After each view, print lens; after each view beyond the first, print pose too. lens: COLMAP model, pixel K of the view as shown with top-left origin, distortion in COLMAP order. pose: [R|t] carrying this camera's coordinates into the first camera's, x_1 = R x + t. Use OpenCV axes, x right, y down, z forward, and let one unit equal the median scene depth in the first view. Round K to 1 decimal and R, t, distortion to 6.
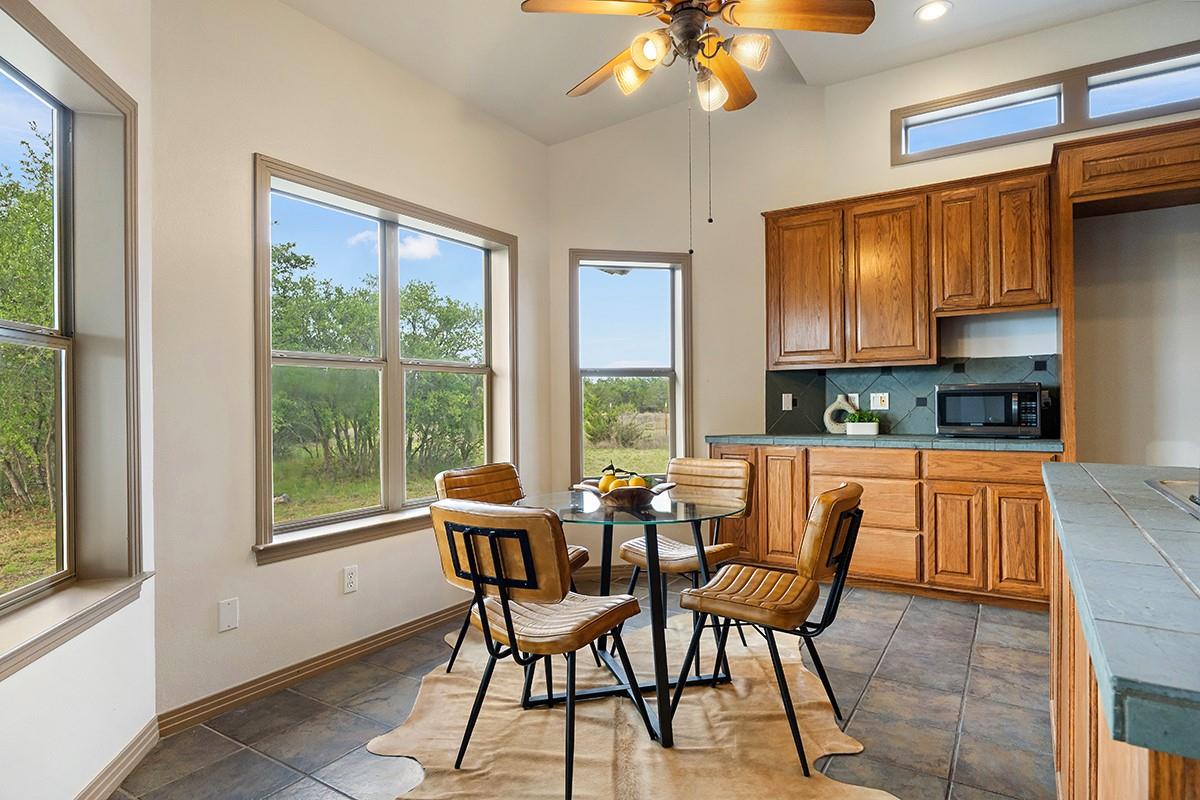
lens RADIAL K [[654.8, 0, 597.2], [0, 654.8, 401.4], [0, 0, 1]] dist [0.000454, 0.000171]
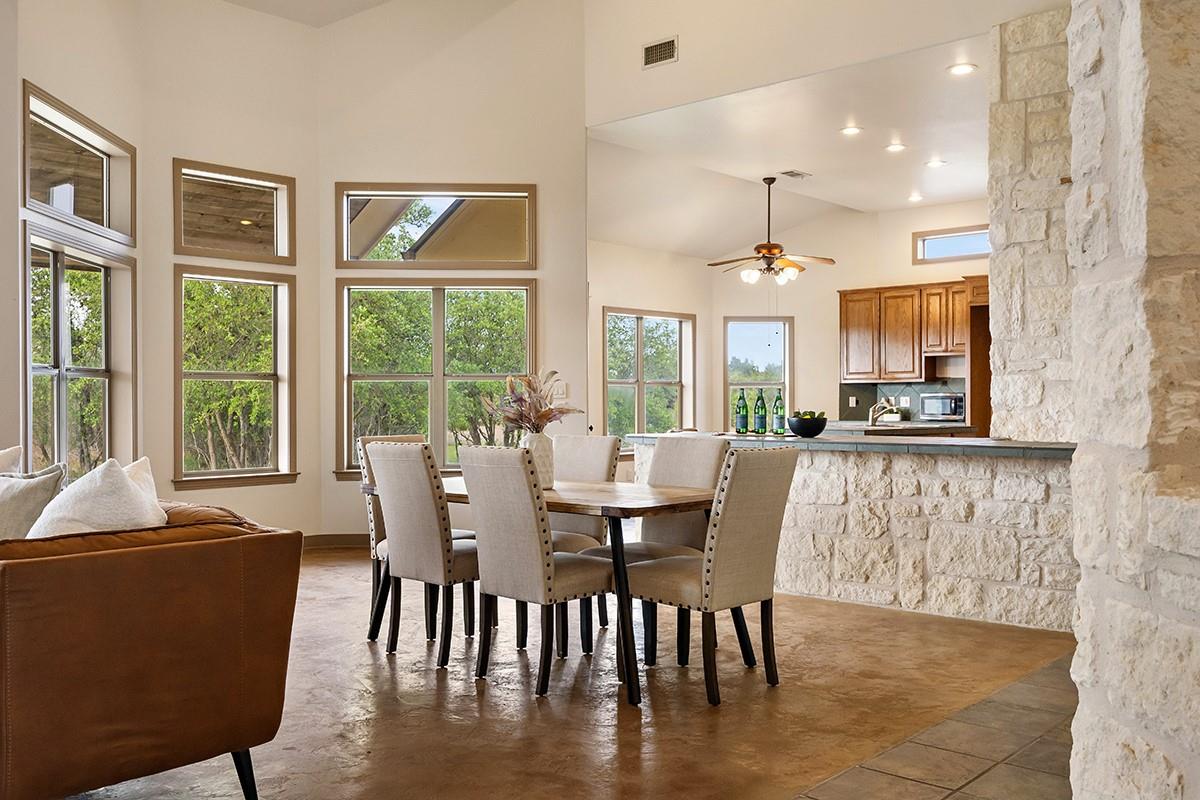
lens RADIAL K [[1063.8, 0, 591.8], [0, 1063.8, 405.6], [0, 0, 1]] dist [-0.001520, 0.000827]
pose [[0.986271, 0.005957, -0.165026, 0.090965], [-0.005153, 0.999973, 0.005300, -0.000884], [0.165053, -0.004376, 0.986275, -2.101420]]
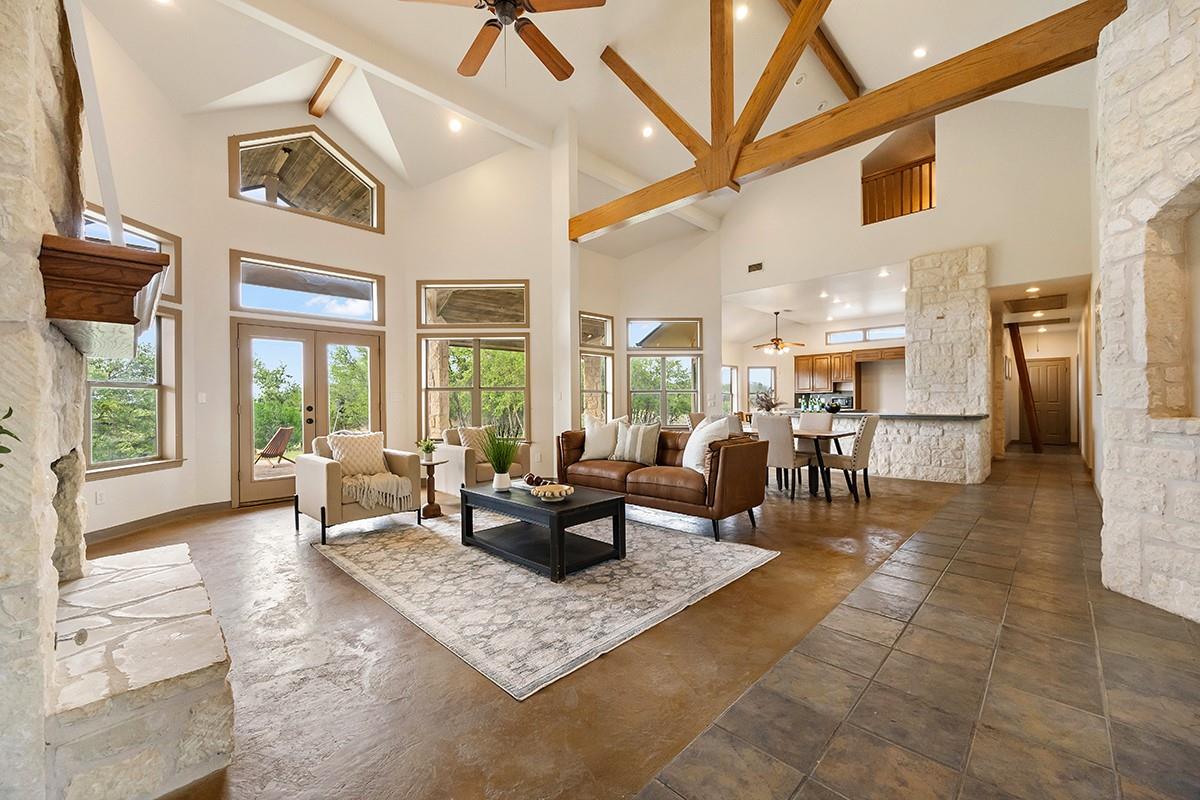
lens RADIAL K [[464.4, 0, 598.1], [0, 464.4, 401.8], [0, 0, 1]] dist [-0.002012, -0.000193]
pose [[0.977566, 0.001466, -0.210625, -0.402597], [-0.000992, 0.999997, 0.002359, 0.003671], [0.210628, -0.002097, 0.977564, -2.518429]]
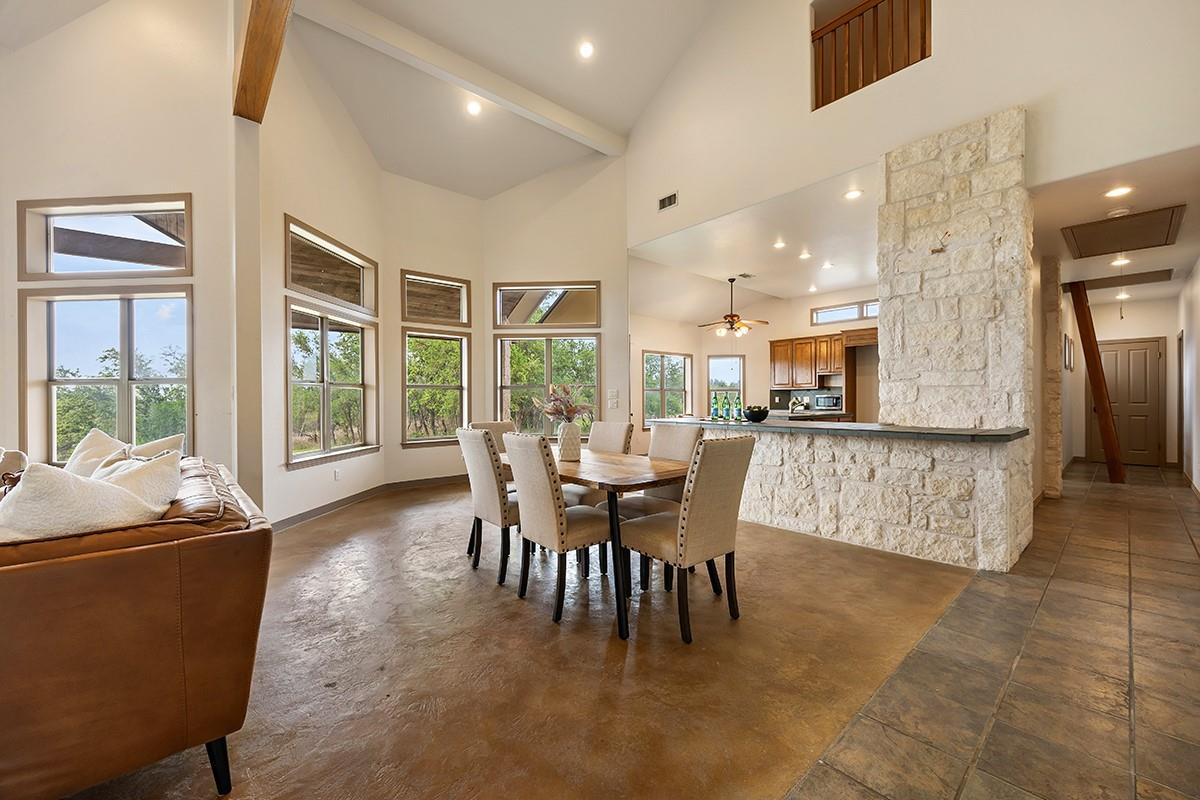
lens RADIAL K [[464.4, 0, 598.1], [0, 464.4, 401.8], [0, 0, 1]] dist [-0.002012, -0.000193]
pose [[0.960631, 0.003904, -0.277801, 0.091661], [-0.002020, 0.999973, 0.007069, -0.002748], [0.277821, -0.006229, 0.960613, -1.640730]]
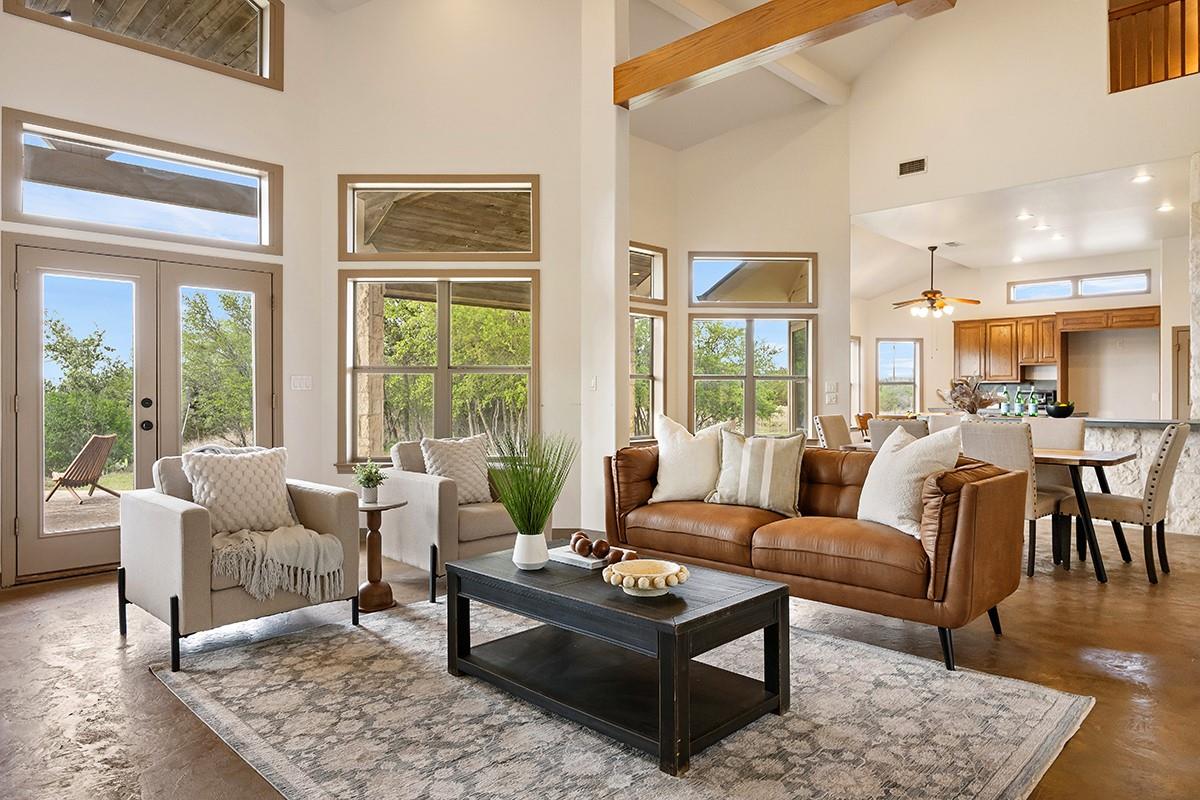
lens RADIAL K [[733.1, 0, 600.2], [0, 733.1, 395.7], [0, 0, 1]] dist [-0.005718, -0.002883]
pose [[0.978456, 0.010369, -0.206194, -0.568668], [-0.009947, 0.999946, 0.003080, 0.006931], [0.206215, -0.000963, 0.978506, -2.357580]]
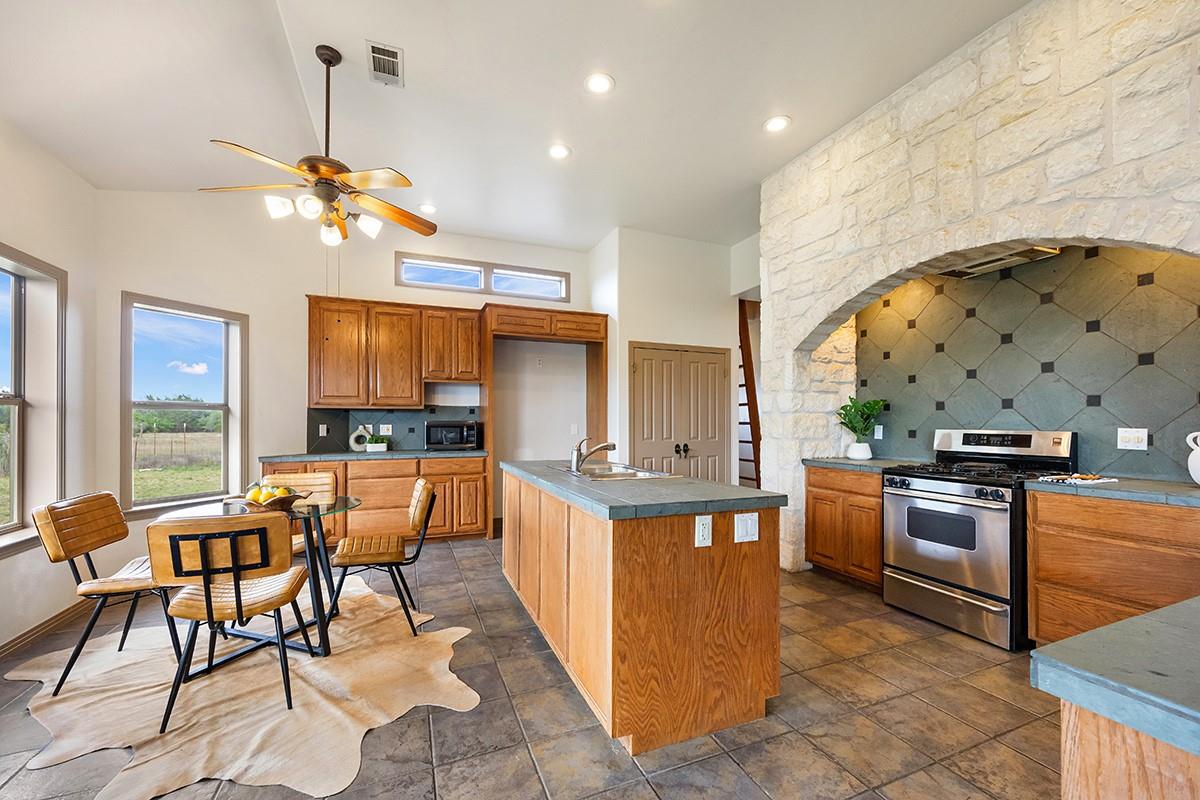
lens RADIAL K [[483.6, 0, 604.3], [0, 483.6, 417.7], [0, 0, 1]] dist [-0.002473, -0.000053]
pose [[0.567056, 0.015234, 0.823538, -0.263822], [-0.007277, 0.999883, -0.013485, -0.019881], [-0.823647, 0.001654, 0.567100, -0.116811]]
